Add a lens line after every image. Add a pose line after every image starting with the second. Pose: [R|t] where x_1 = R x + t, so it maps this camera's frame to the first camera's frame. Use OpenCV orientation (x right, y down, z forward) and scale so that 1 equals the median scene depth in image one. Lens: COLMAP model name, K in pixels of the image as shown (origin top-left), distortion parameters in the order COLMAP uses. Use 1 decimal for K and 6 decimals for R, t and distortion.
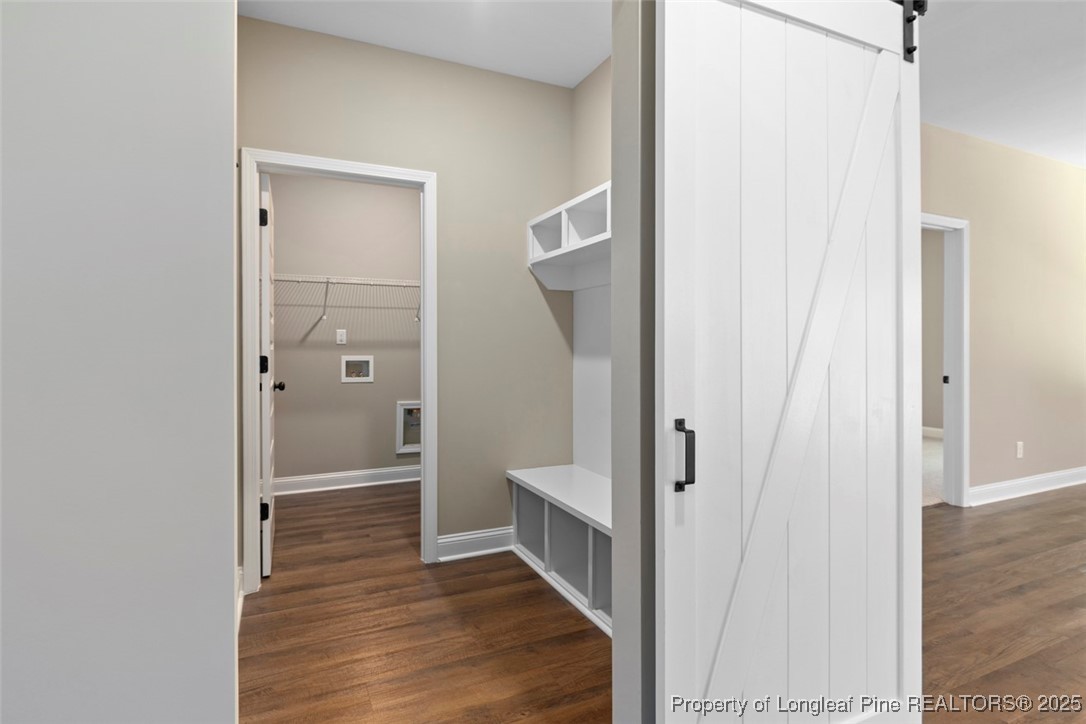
lens RADIAL K [[564.1, 0, 542.4], [0, 564.1, 353.5], [0, 0, 1]] dist [0.005083, -0.003136]
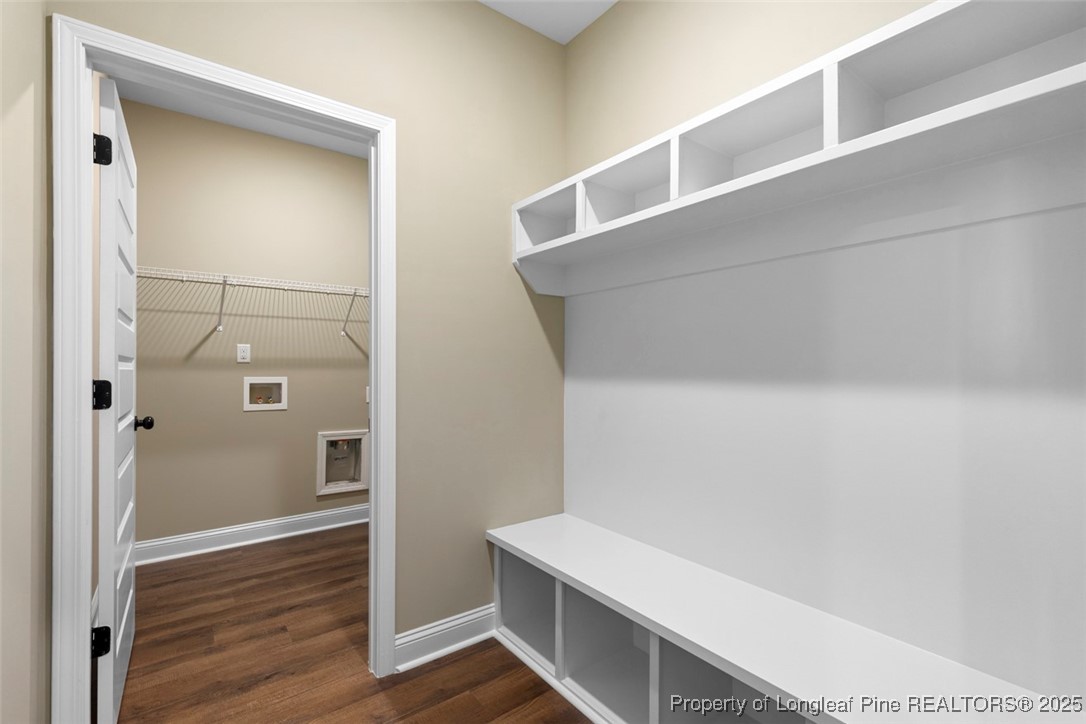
lens RADIAL K [[496.2, 0, 547.7], [0, 496.2, 367.6], [0, 0, 1]] dist [0.002857, -0.000059]
pose [[0.978141, 0.001770, 0.207933, -0.119332], [0.000075, 0.999961, -0.008865, -0.004411], [-0.207941, 0.008687, 0.978103, 0.325993]]
